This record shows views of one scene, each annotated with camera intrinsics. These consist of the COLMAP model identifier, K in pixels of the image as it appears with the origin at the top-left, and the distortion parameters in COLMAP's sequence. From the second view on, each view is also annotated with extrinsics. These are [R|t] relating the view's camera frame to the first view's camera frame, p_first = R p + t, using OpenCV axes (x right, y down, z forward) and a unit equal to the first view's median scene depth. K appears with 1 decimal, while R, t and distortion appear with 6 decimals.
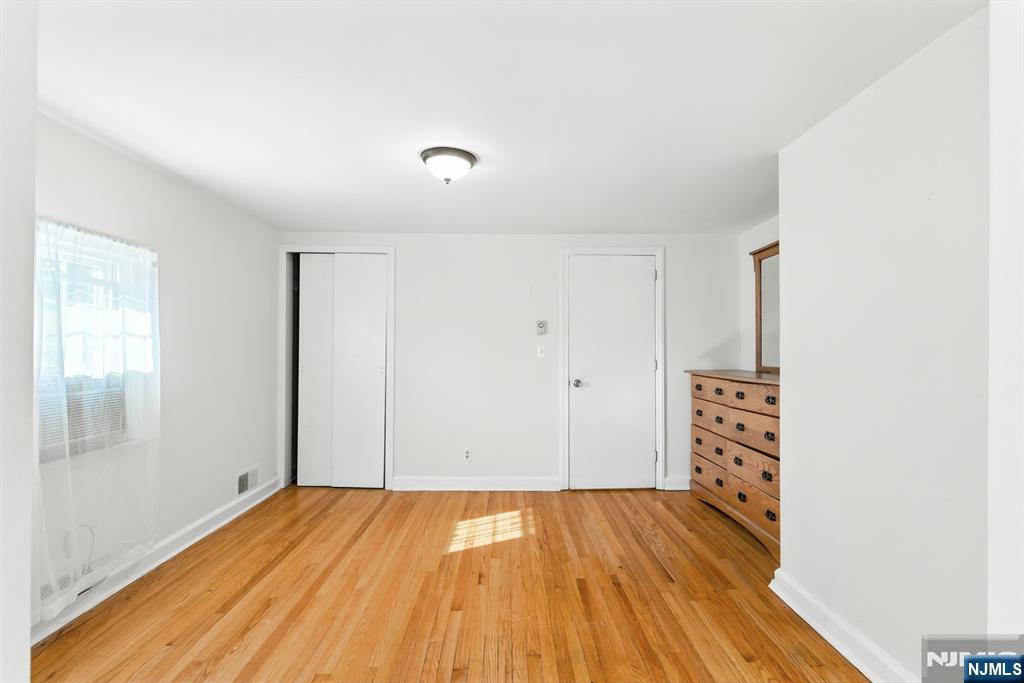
lens RADIAL K [[499.3, 0, 512.2], [0, 499.3, 345.2], [0, 0, 1]] dist [0.002332, -0.000121]
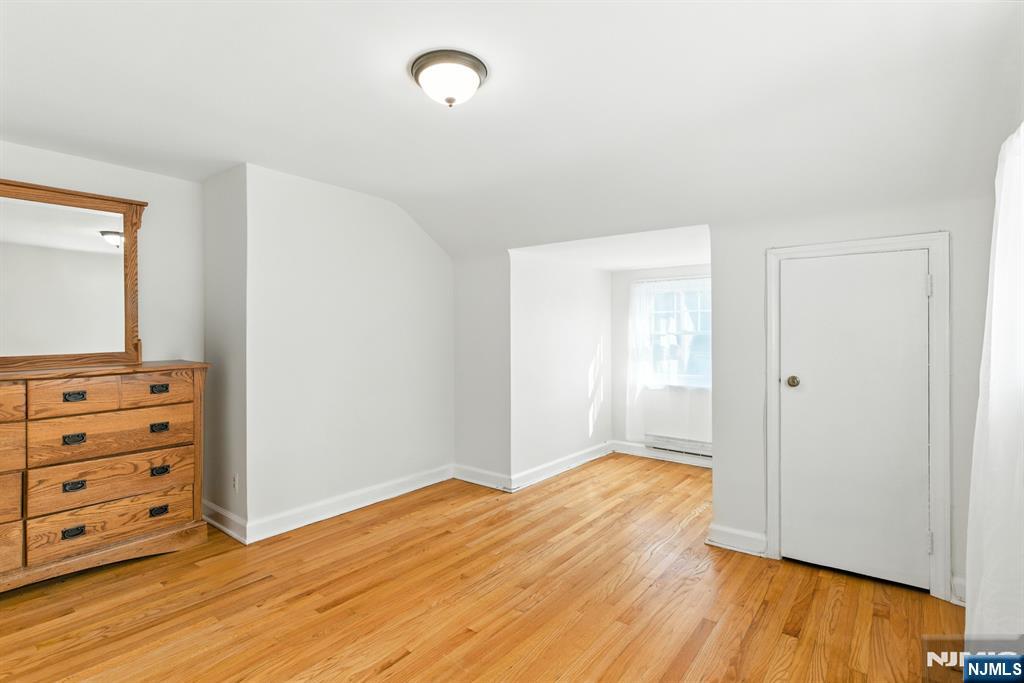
lens RADIAL K [[499.3, 0, 511.0], [0, 499.3, 336.6], [0, 0, 1]] dist [0.002332, -0.000121]
pose [[-0.784576, -0.004485, 0.620016, -0.638051], [-0.002125, 0.999987, 0.004545, 0.009823], [-0.620029, 0.002248, -0.784576, 1.483368]]
